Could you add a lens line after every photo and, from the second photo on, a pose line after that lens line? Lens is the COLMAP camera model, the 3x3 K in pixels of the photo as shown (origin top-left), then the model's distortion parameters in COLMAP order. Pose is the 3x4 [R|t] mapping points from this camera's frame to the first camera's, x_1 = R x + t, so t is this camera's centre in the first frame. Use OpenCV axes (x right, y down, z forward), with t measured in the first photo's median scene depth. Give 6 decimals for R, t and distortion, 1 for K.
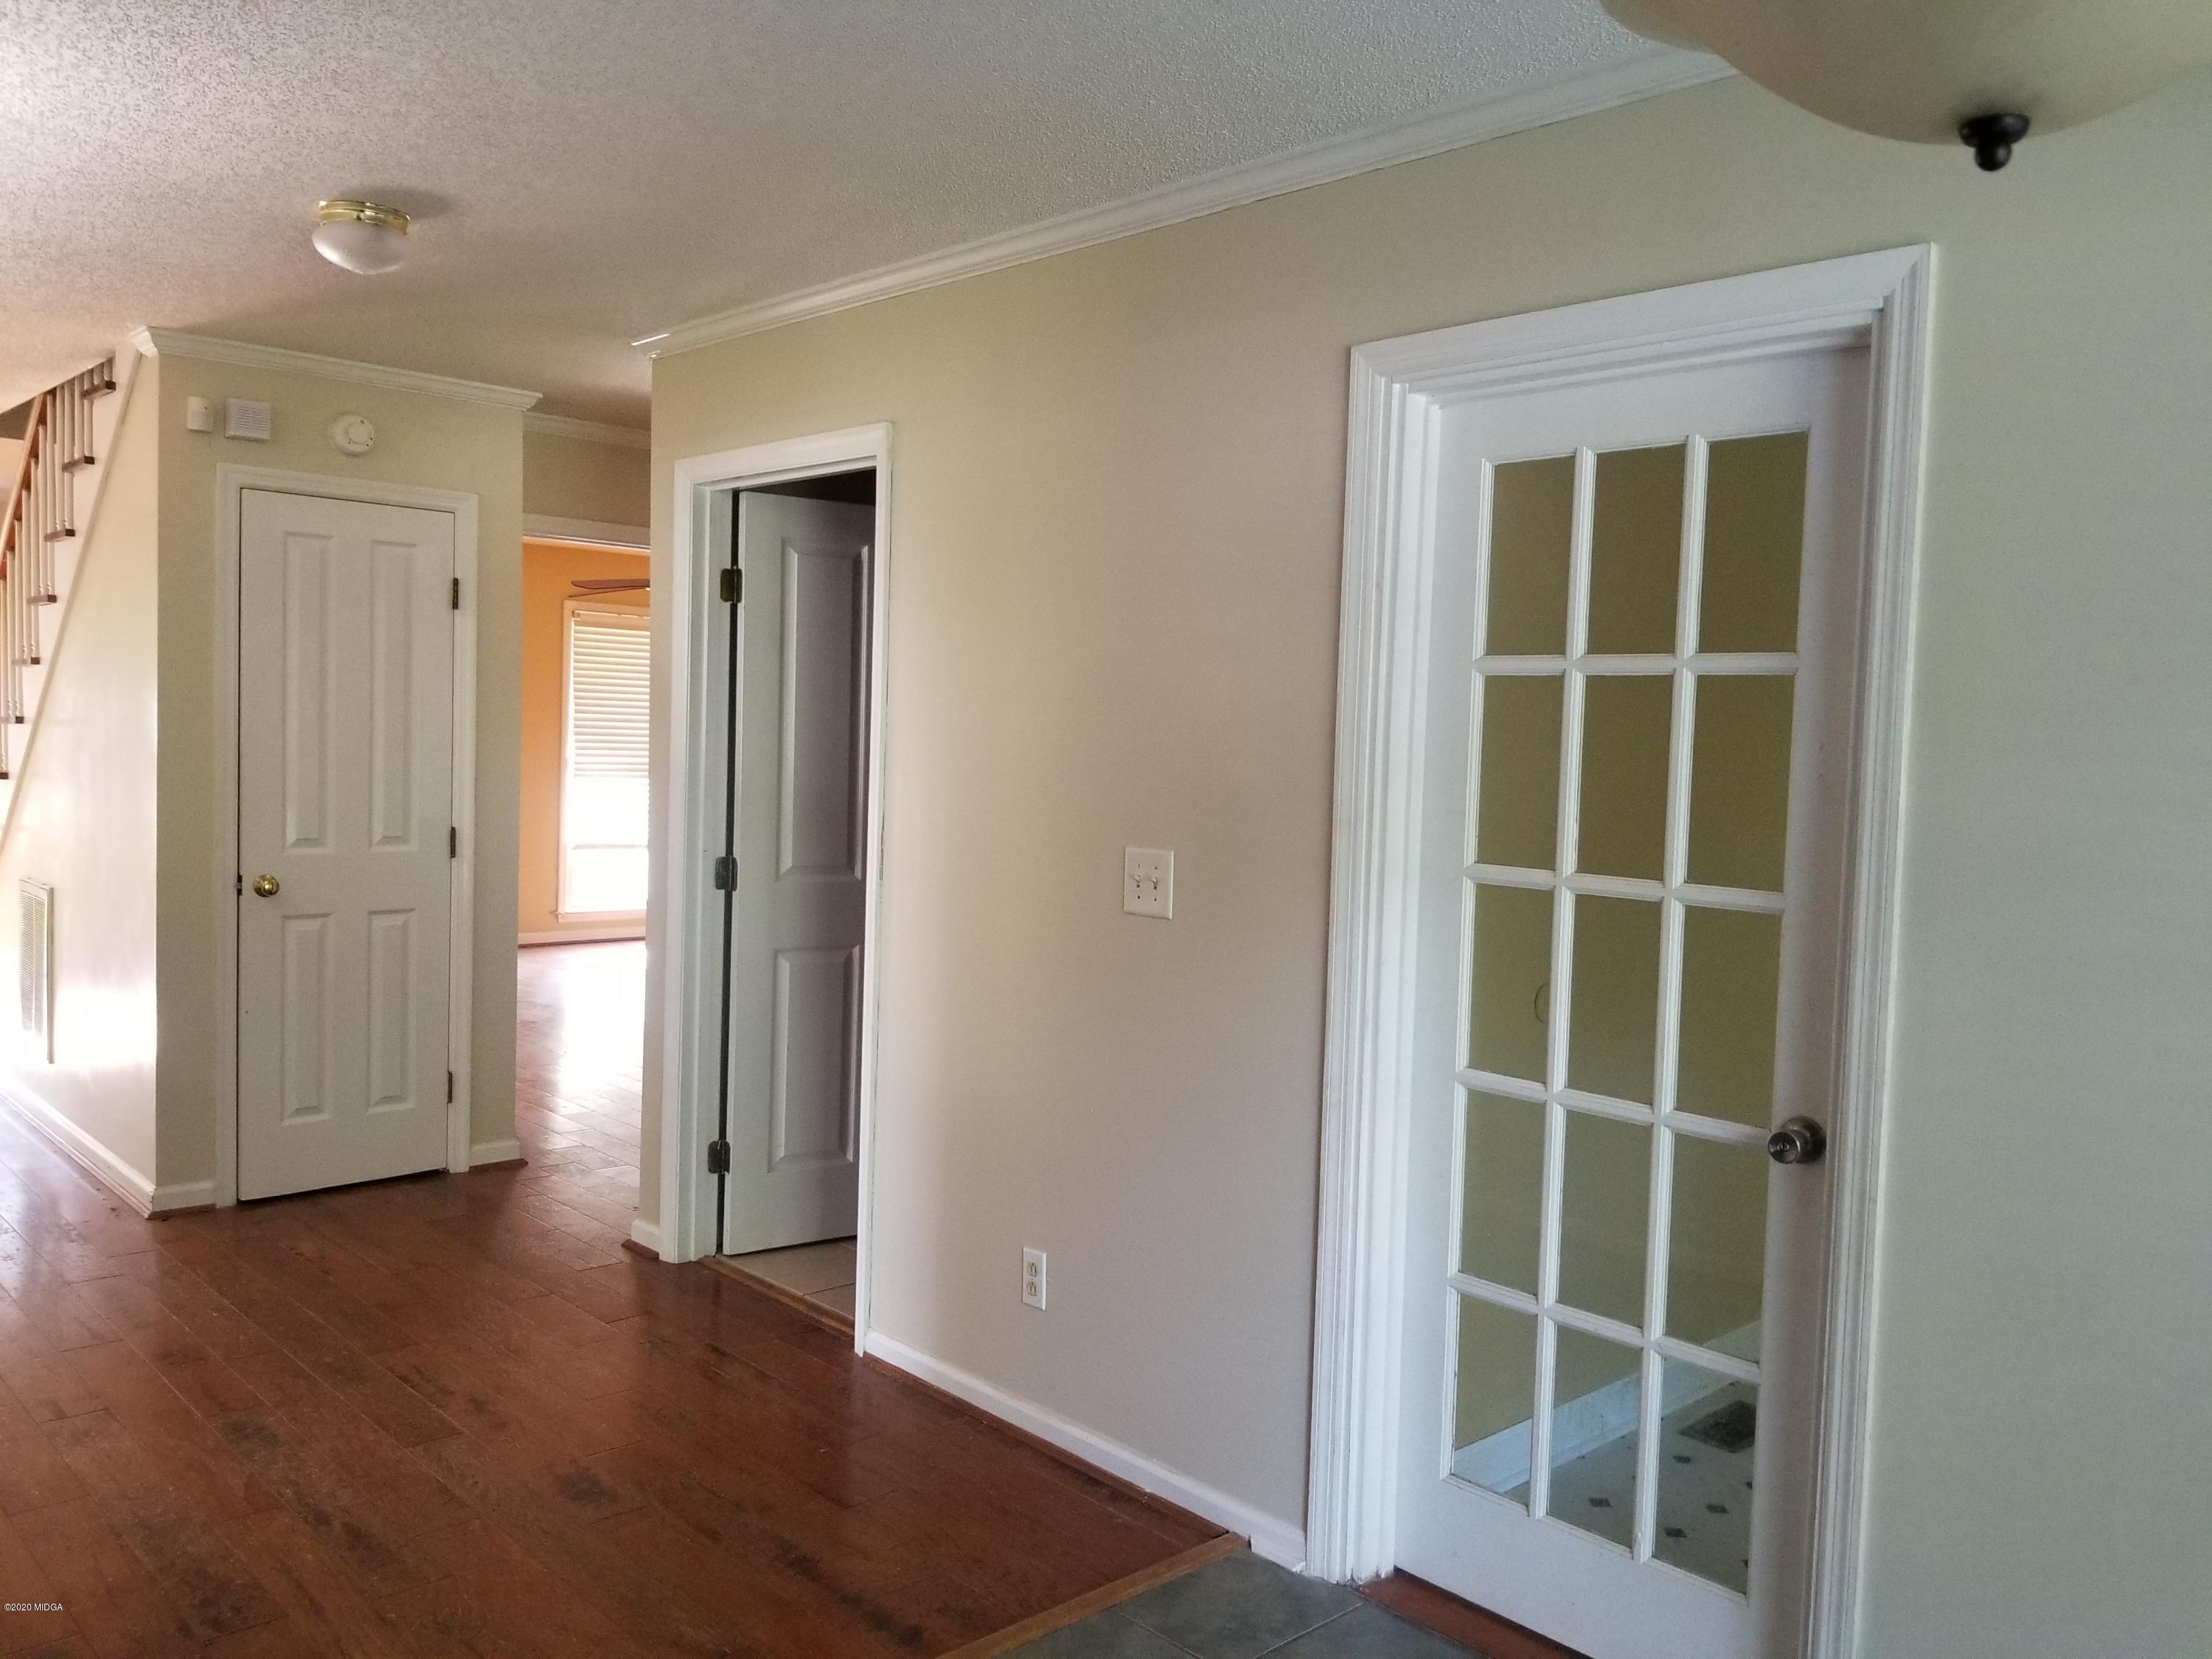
lens RADIAL K [[1733.5, 0, 1106.0], [0, 1733.5, 829.5], [0, 0, 1]] dist [-0.004038, -0.006132]
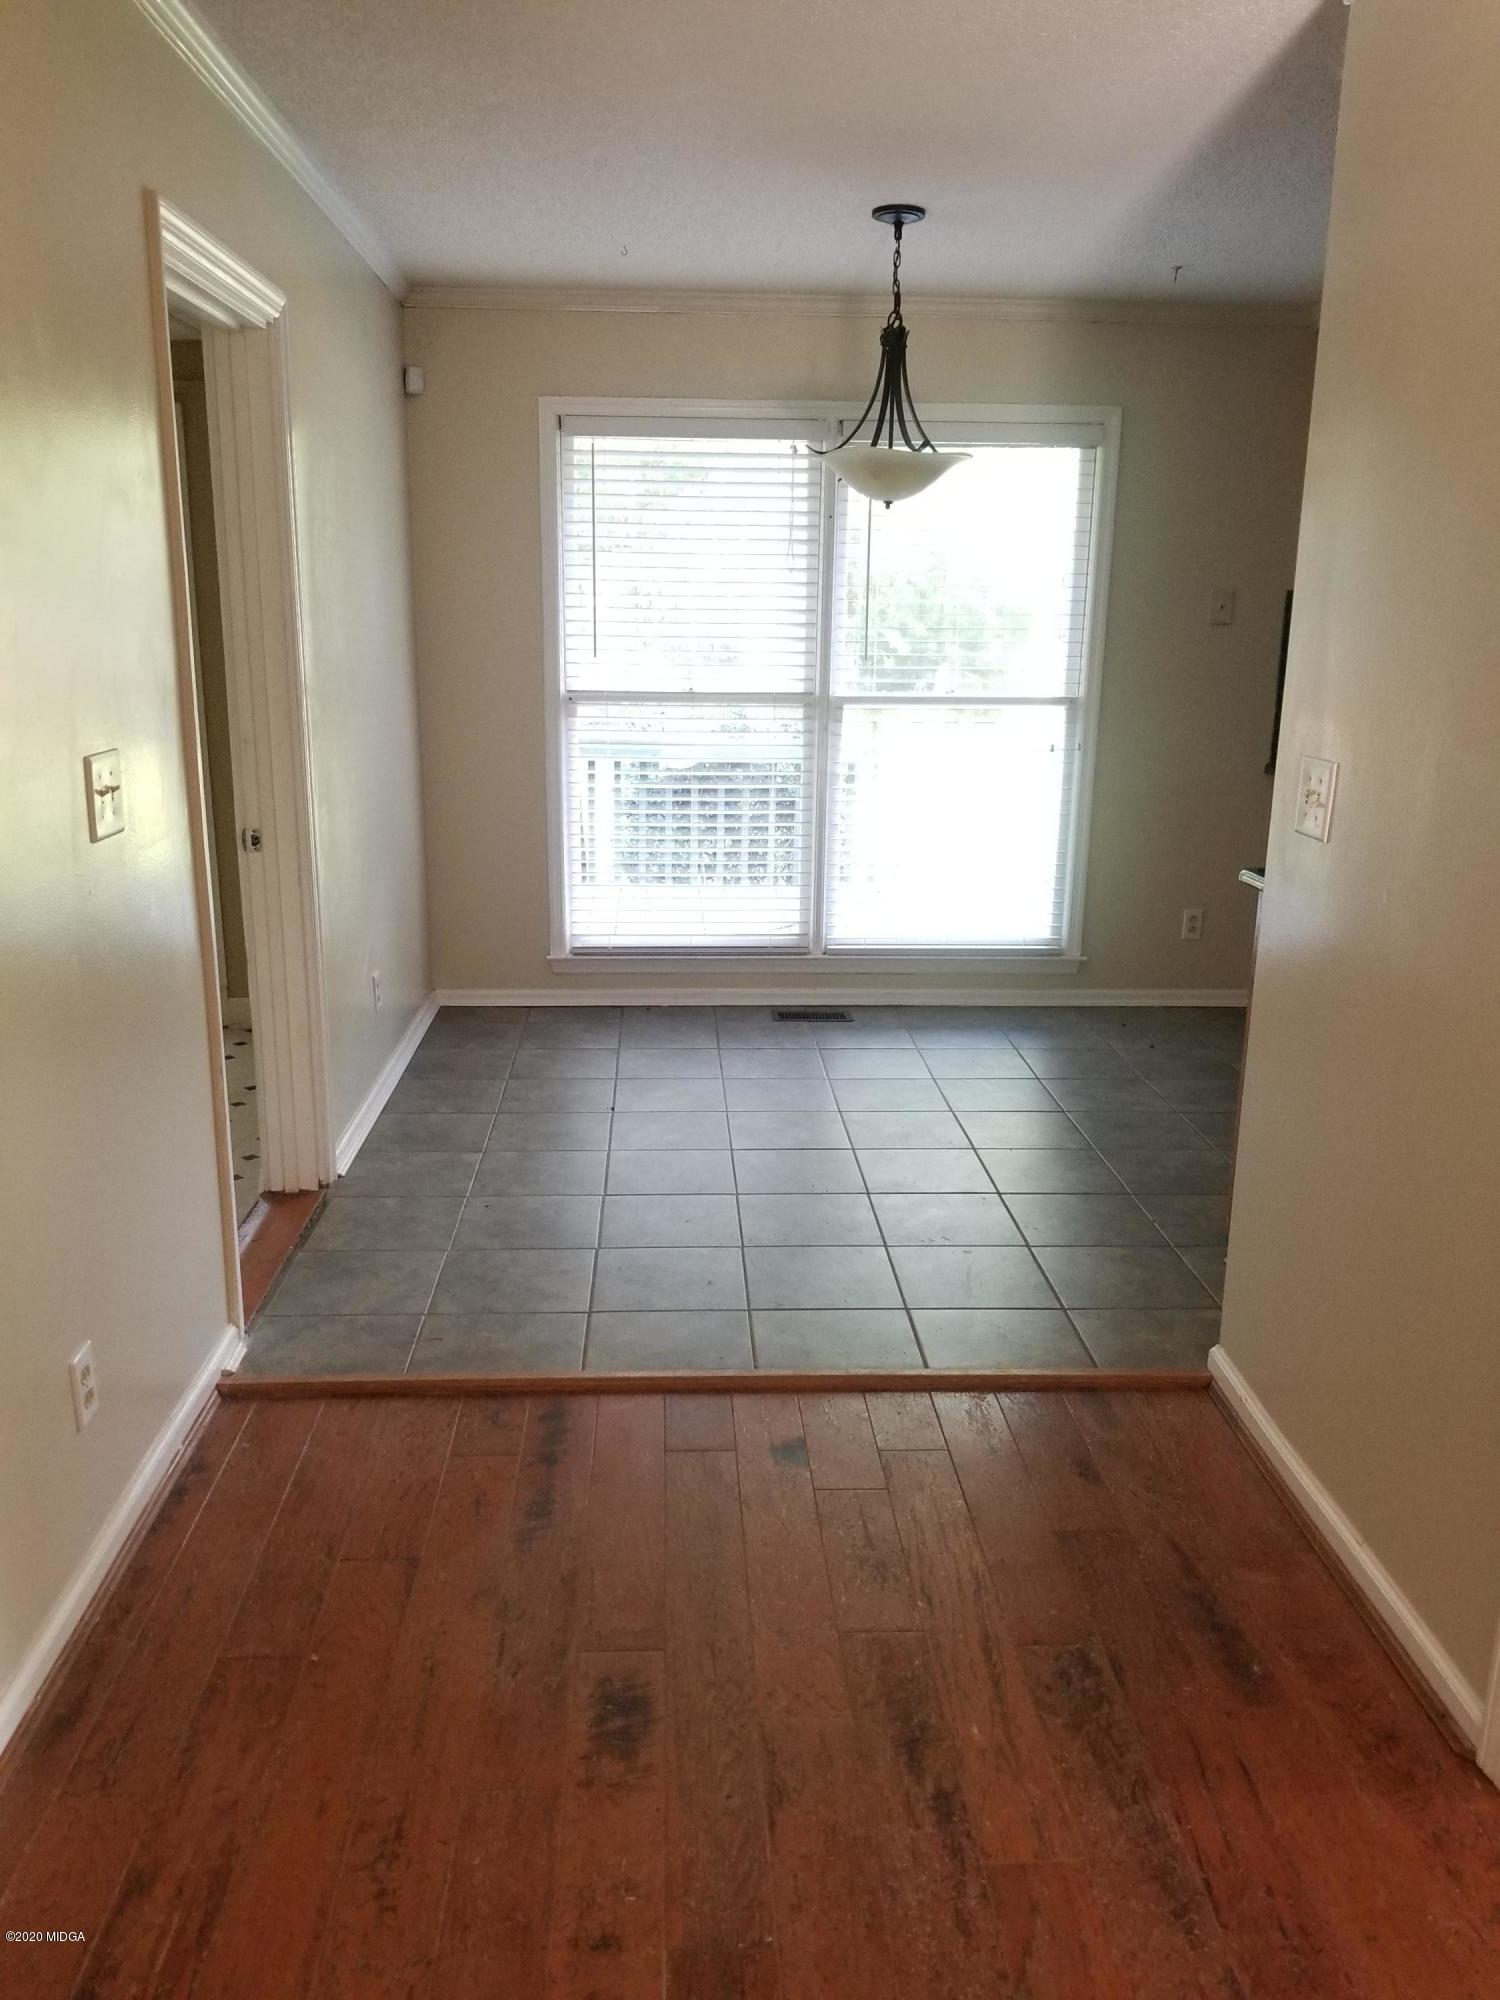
lens RADIAL K [[1564.2, 0, 750.0], [0, 1564.2, 1000.0], [0, 0, 1]] dist [0.103968, -0.188229]
pose [[-0.760825, -0.200892, 0.617080, -0.739163], [0.001735, 0.950247, 0.311494, -0.119319], [-0.648955, 0.238063, -0.722623, 1.465568]]
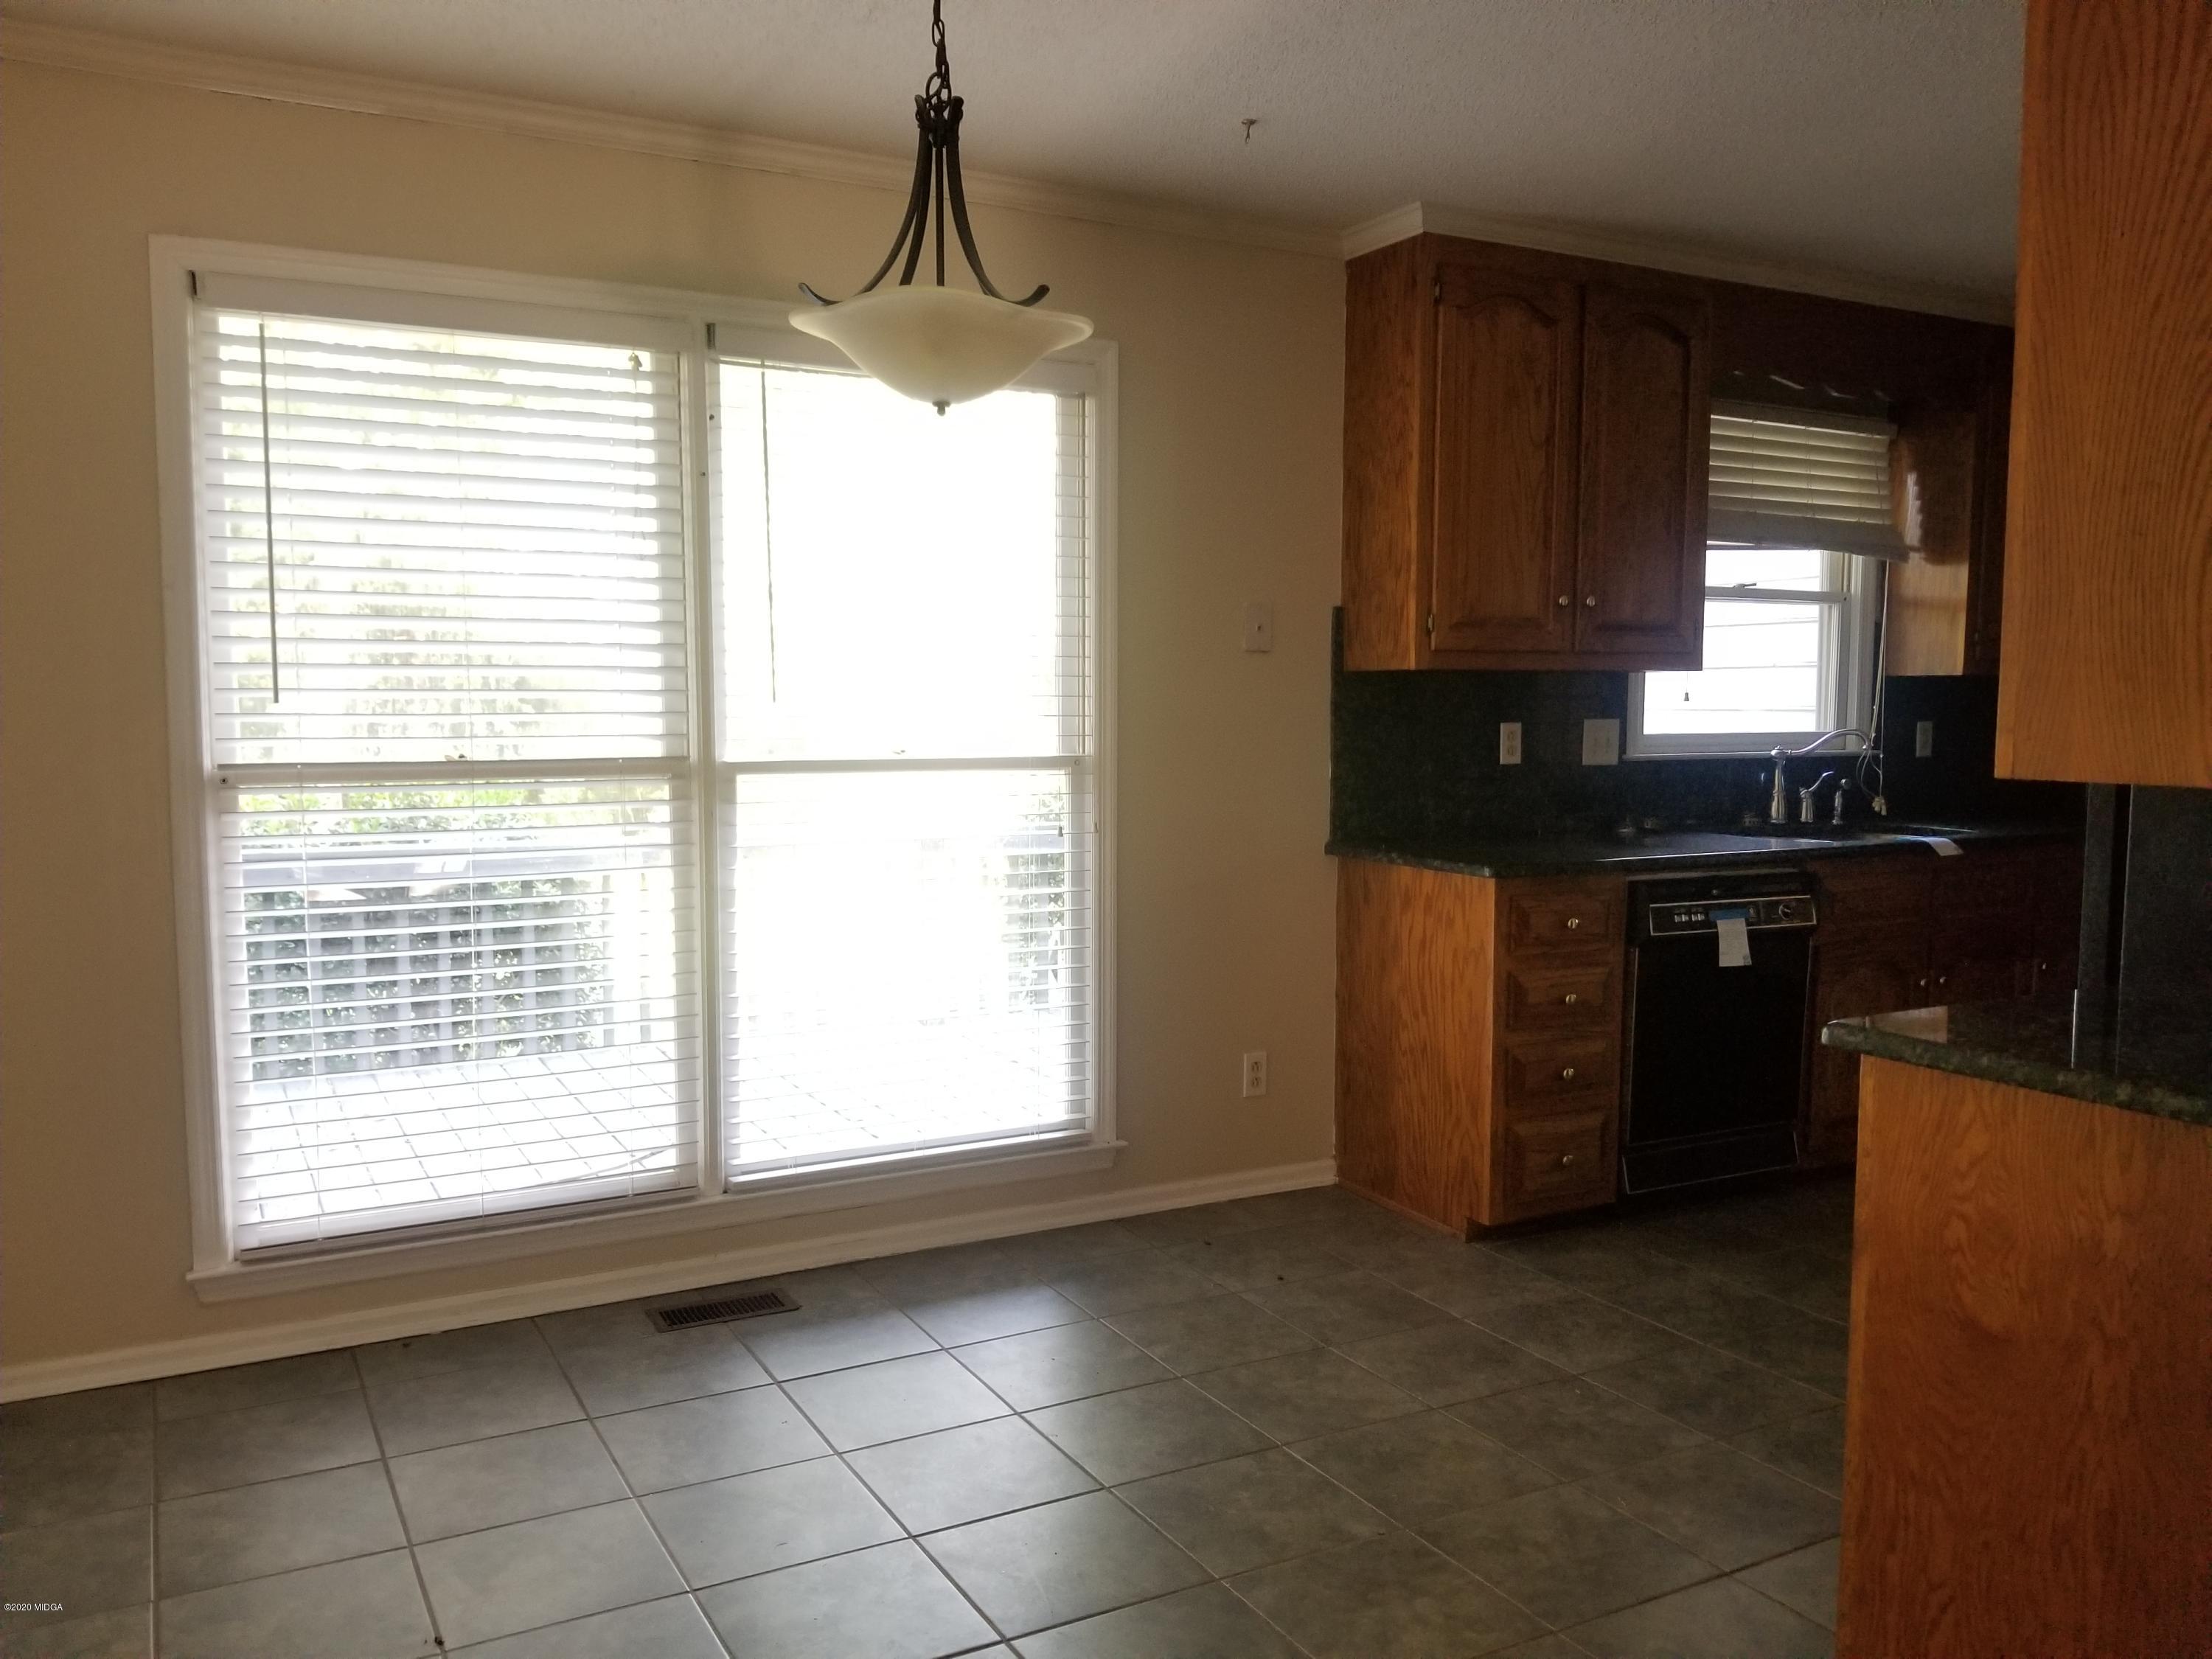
lens RADIAL K [[1731.4, 0, 1126.7], [0, 1731.4, 834.5], [0, 0, 1]] dist [0.046441, -0.075088]
pose [[-0.968542, -0.054361, 0.242841, -0.181296], [-0.018189, 0.988703, 0.148781, -0.019951], [-0.248185, 0.139684, -0.958589, 1.093396]]
